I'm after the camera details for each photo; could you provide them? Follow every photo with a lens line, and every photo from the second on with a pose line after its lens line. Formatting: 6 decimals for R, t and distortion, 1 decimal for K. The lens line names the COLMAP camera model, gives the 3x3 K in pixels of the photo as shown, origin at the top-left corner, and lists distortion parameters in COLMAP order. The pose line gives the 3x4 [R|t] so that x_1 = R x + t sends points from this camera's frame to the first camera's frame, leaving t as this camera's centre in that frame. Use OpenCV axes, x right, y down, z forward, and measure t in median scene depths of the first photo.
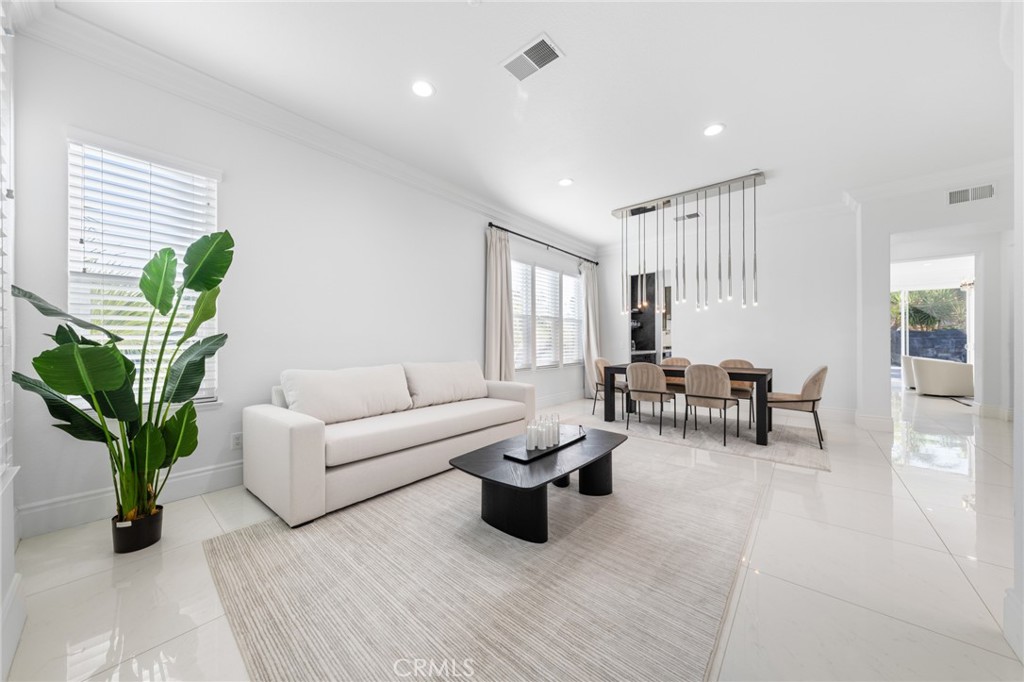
lens RADIAL K [[353.4, 0, 514.9], [0, 353.4, 342.6], [0, 0, 1]] dist [0.001180, -0.000267]
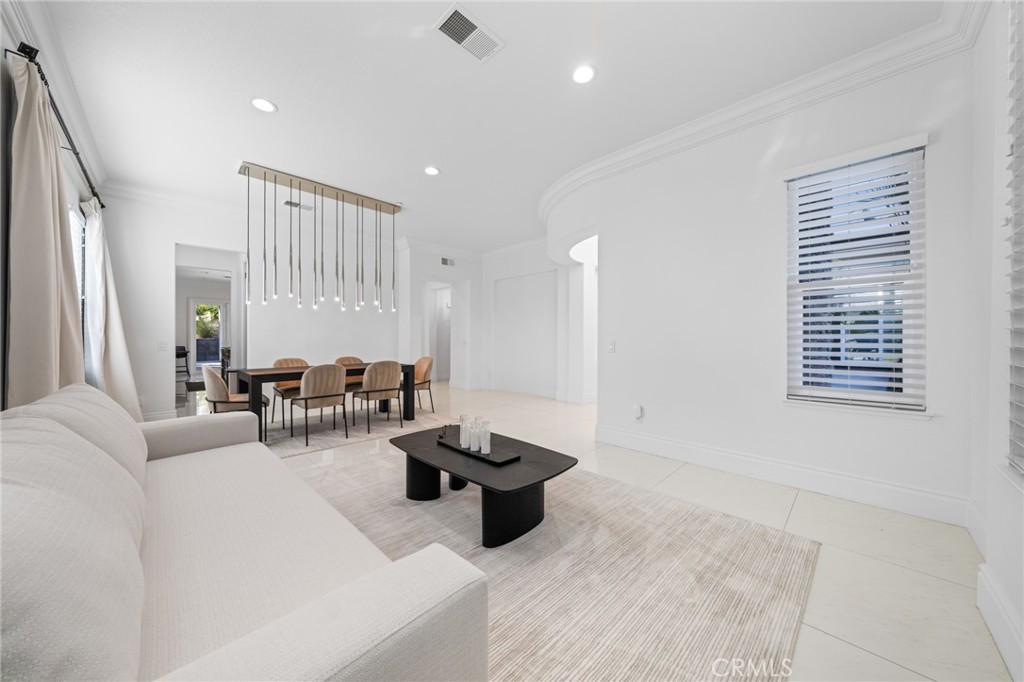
lens RADIAL K [[353.4, 0, 515.4], [0, 353.4, 342.4], [0, 0, 1]] dist [0.001180, -0.000267]
pose [[0.058912, -0.003283, 0.998258, -0.457036], [0.002467, 0.999992, 0.003143, 0.000625], [-0.998260, 0.002278, 0.058919, 0.437281]]
